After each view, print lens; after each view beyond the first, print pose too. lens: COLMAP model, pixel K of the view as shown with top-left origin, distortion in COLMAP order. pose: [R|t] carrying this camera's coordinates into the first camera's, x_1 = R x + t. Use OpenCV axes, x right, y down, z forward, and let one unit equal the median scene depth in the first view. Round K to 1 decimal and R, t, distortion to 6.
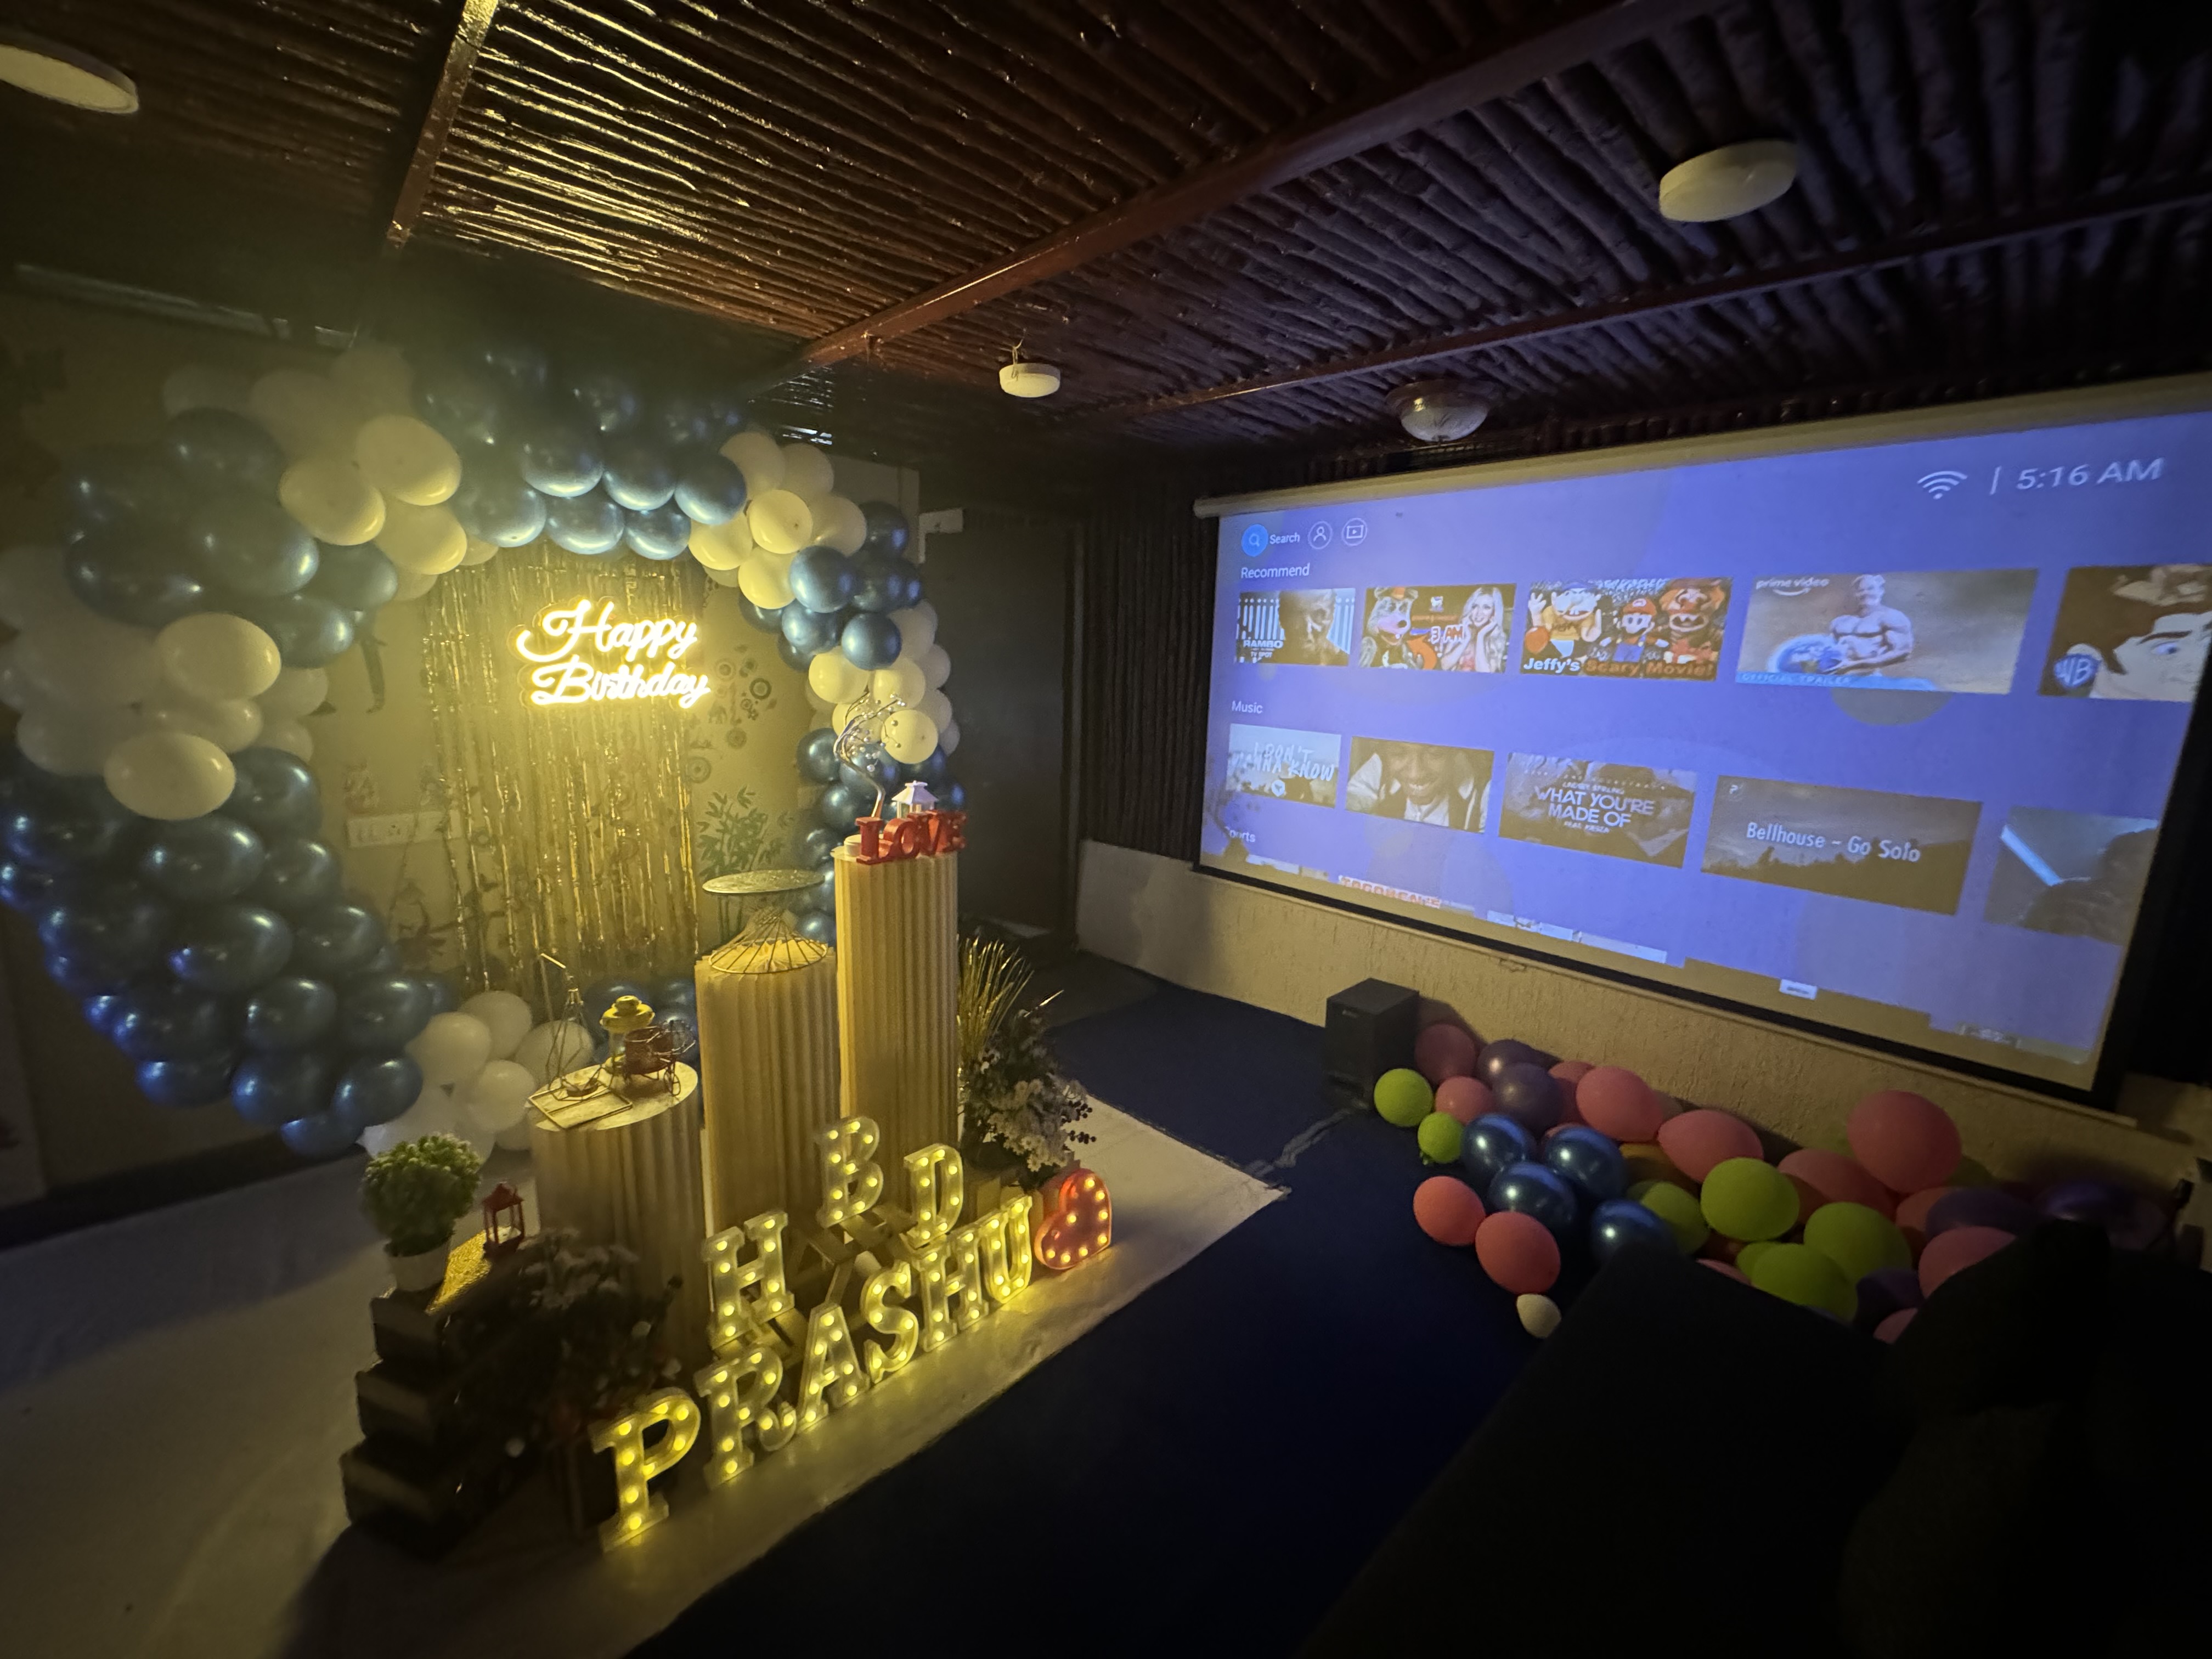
lens RADIAL K [[889.7, 0, 1109.7], [0, 889.7, 828.5], [0, 0, 1]] dist [0.000645, 0.000305]
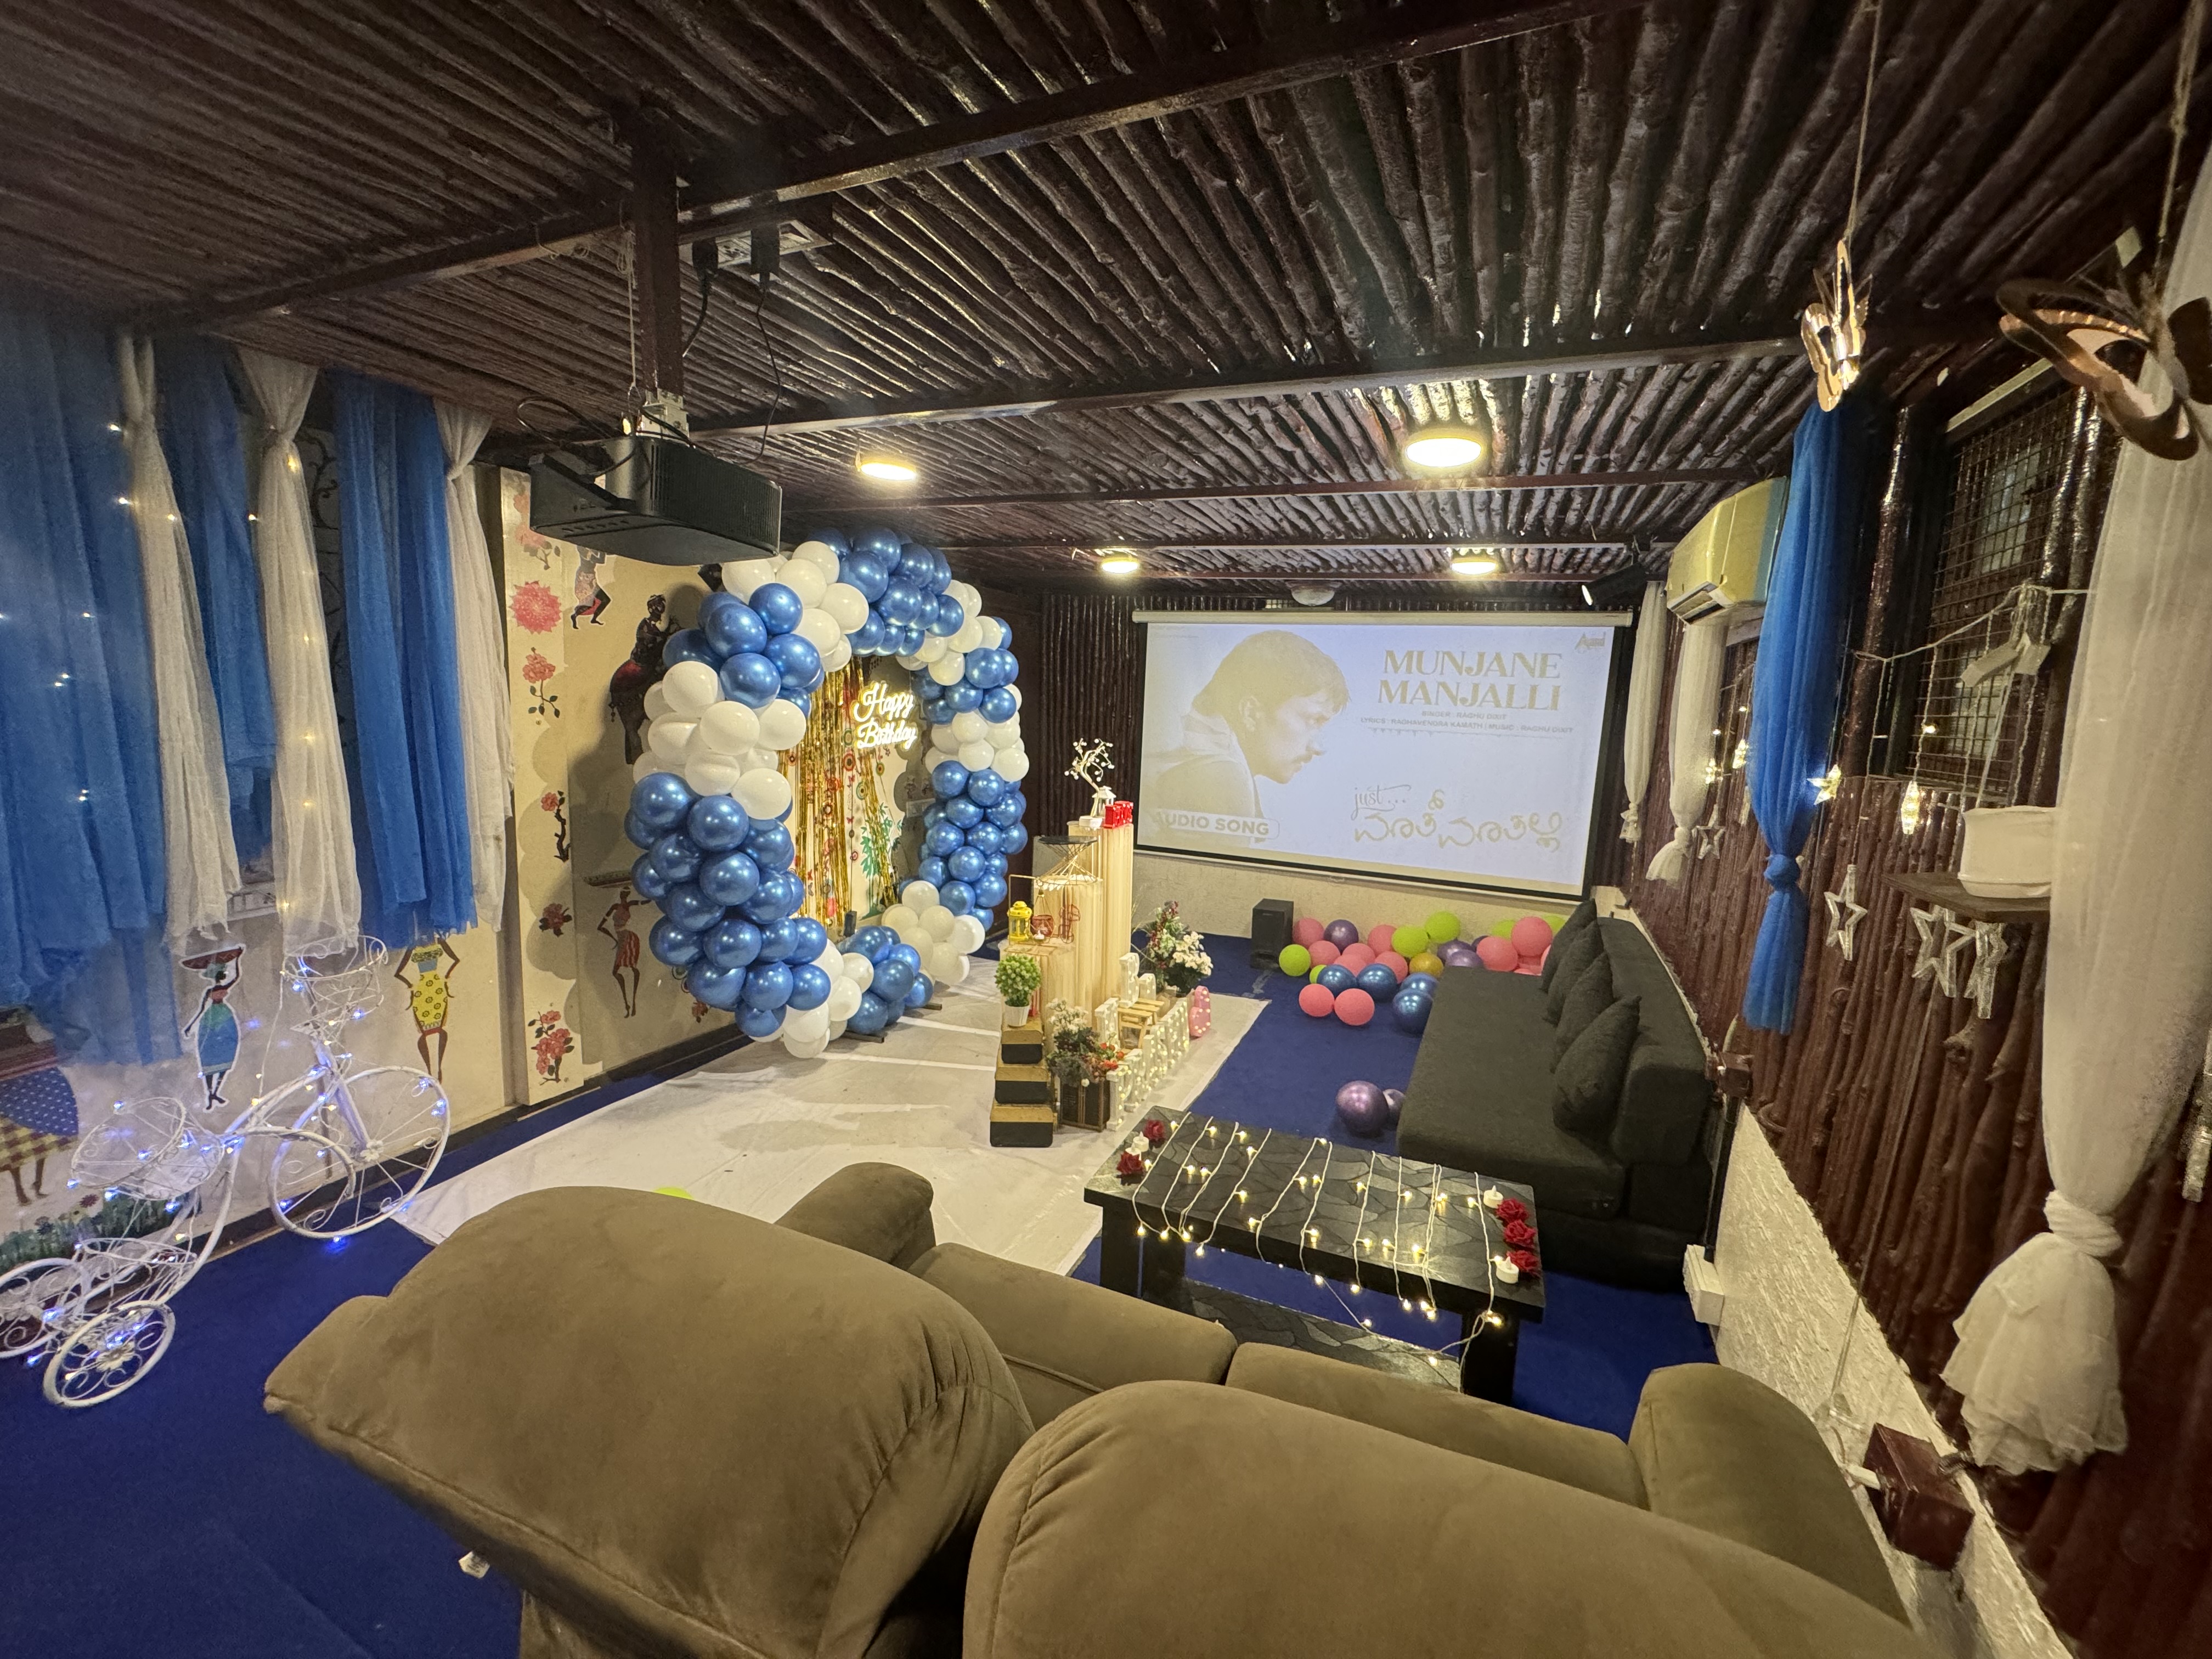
lens RADIAL K [[889.7, 0, 1109.7], [0, 889.7, 828.5], [0, 0, 1]] dist [0.000645, 0.000305]
pose [[0.924463, -0.051555, 0.377771, -0.971036], [0.063124, 0.997838, -0.018298, 0.073115], [-0.376011, 0.040762, 0.925718, -0.754286]]
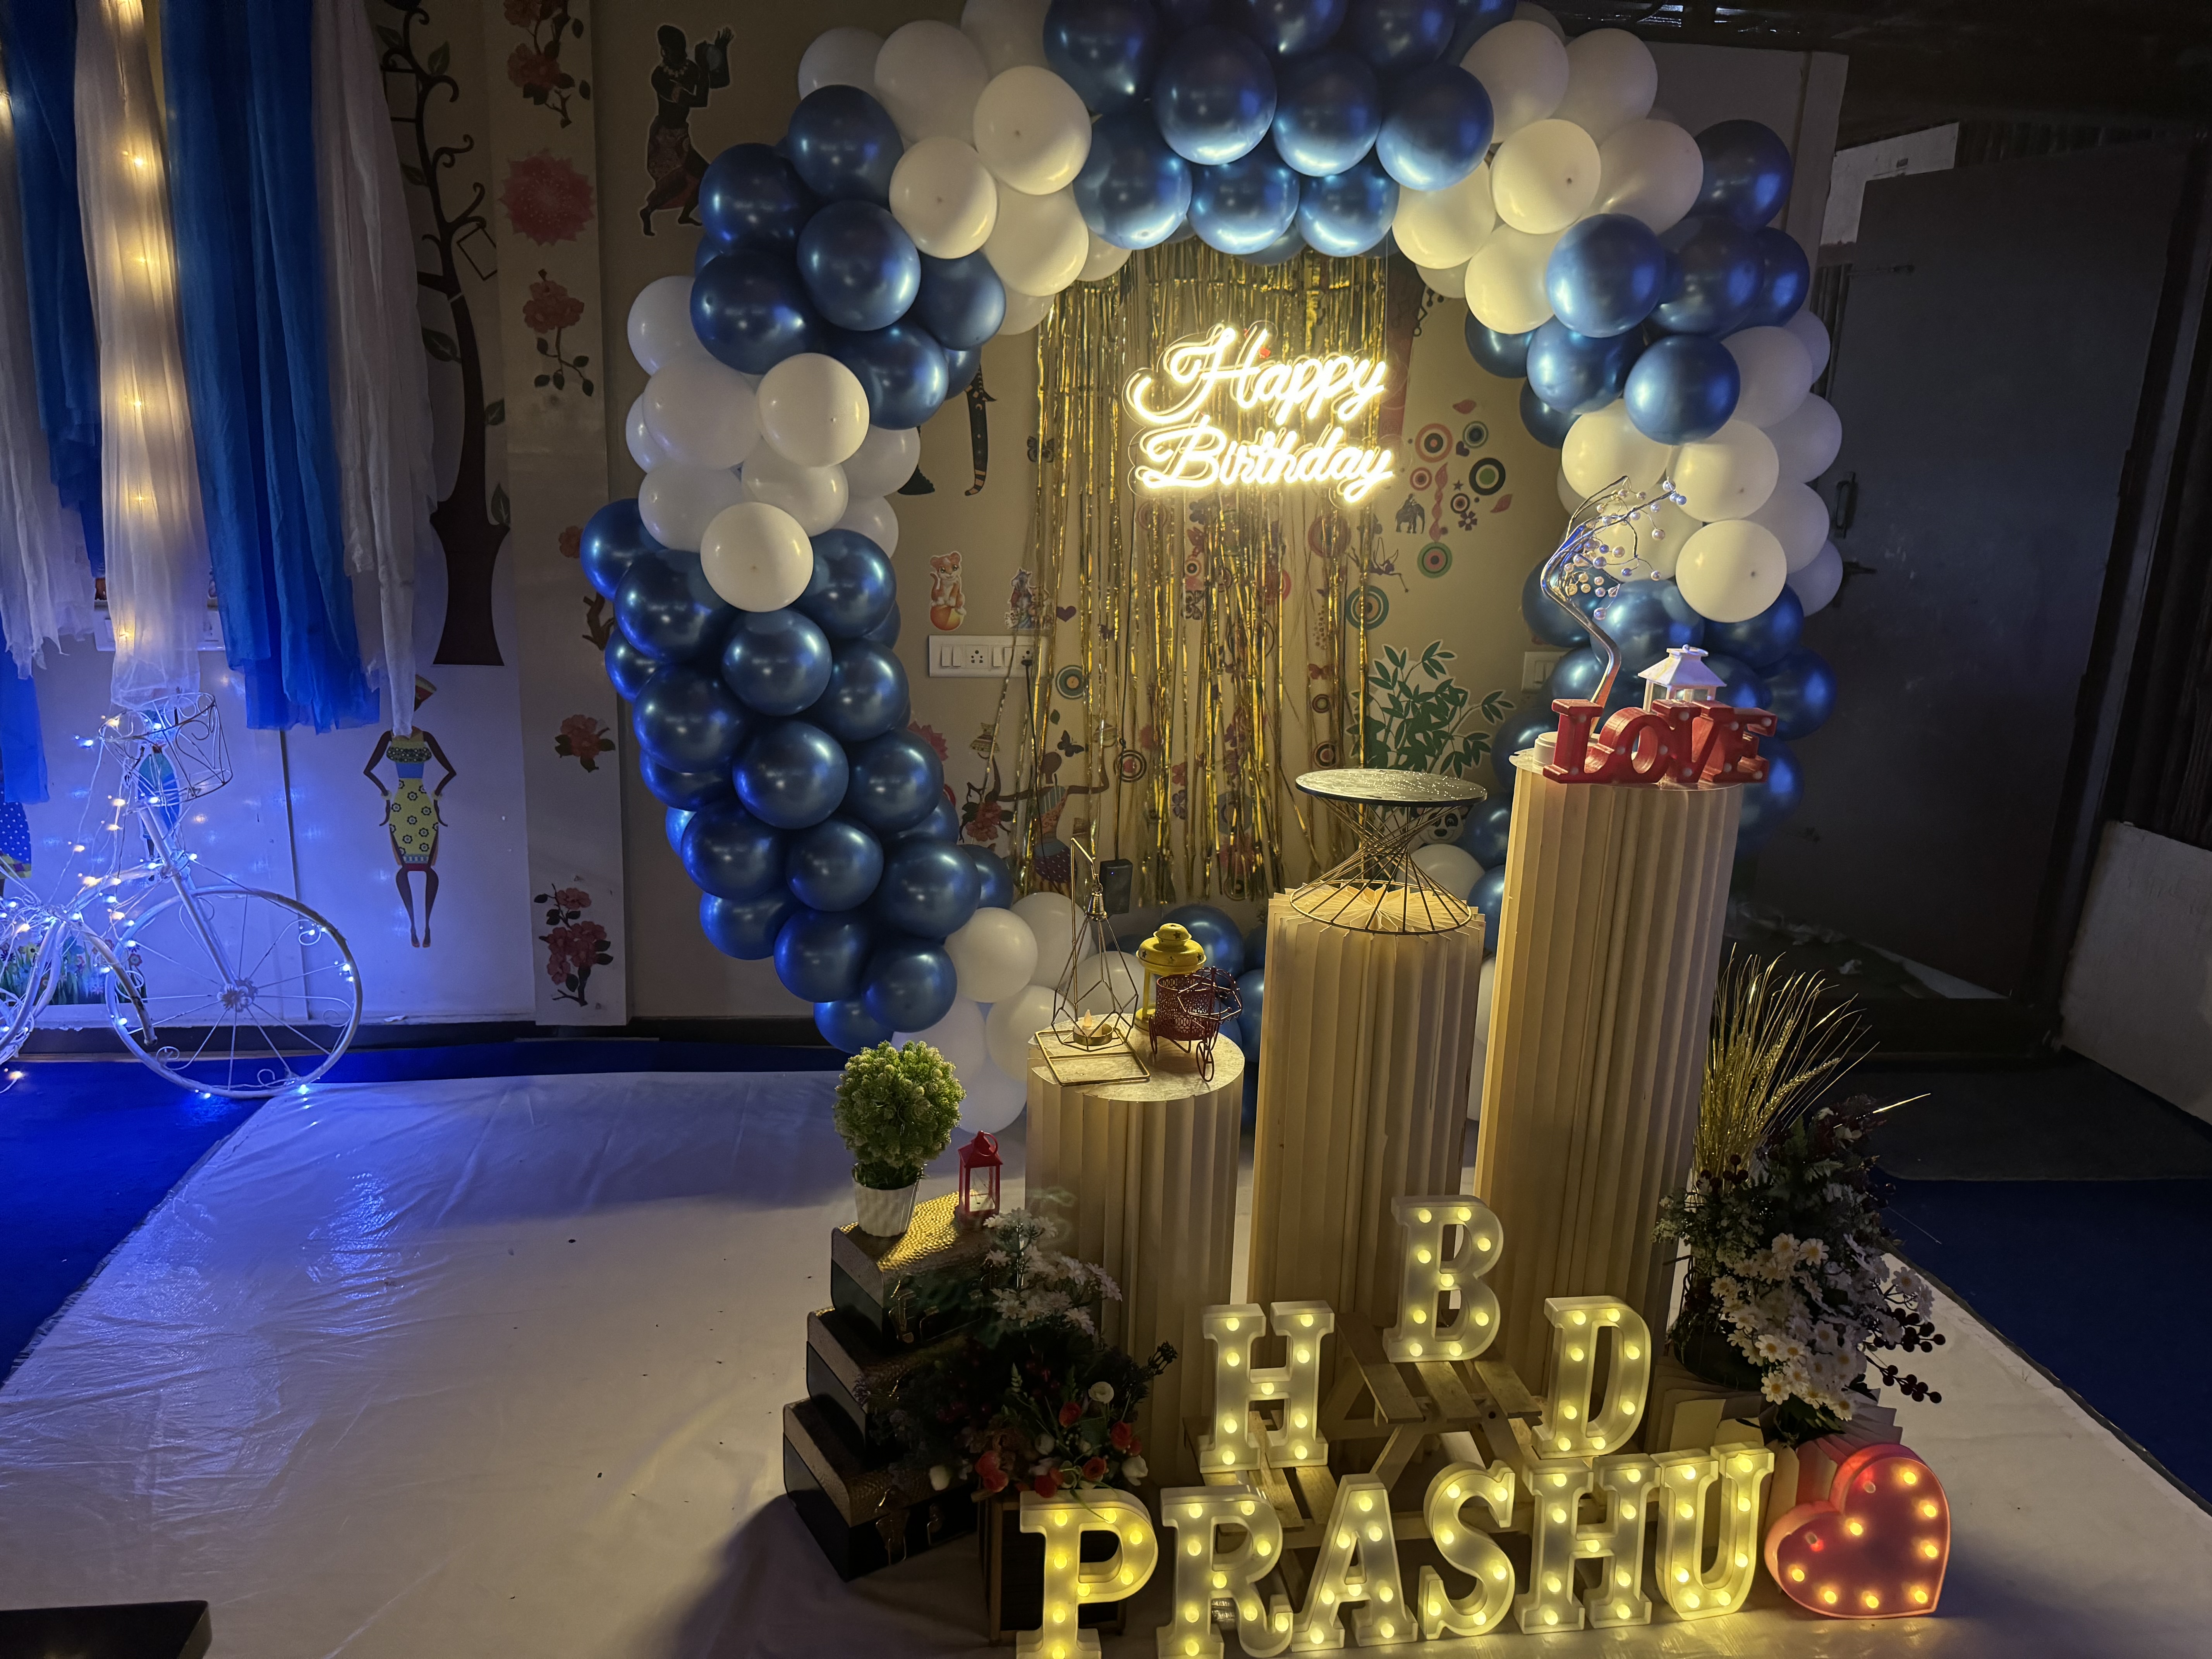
lens RADIAL K [[1566.0, 0, 1095.5], [0, 1566.0, 838.4], [0, 0, 1]] dist [0.139725, -0.269370]
pose [[0.791315, 0.158418, -0.590529, 0.094026], [-0.125392, 0.987369, 0.096850, 0.015266], [0.598413, -0.002591, 0.801184, 0.010063]]
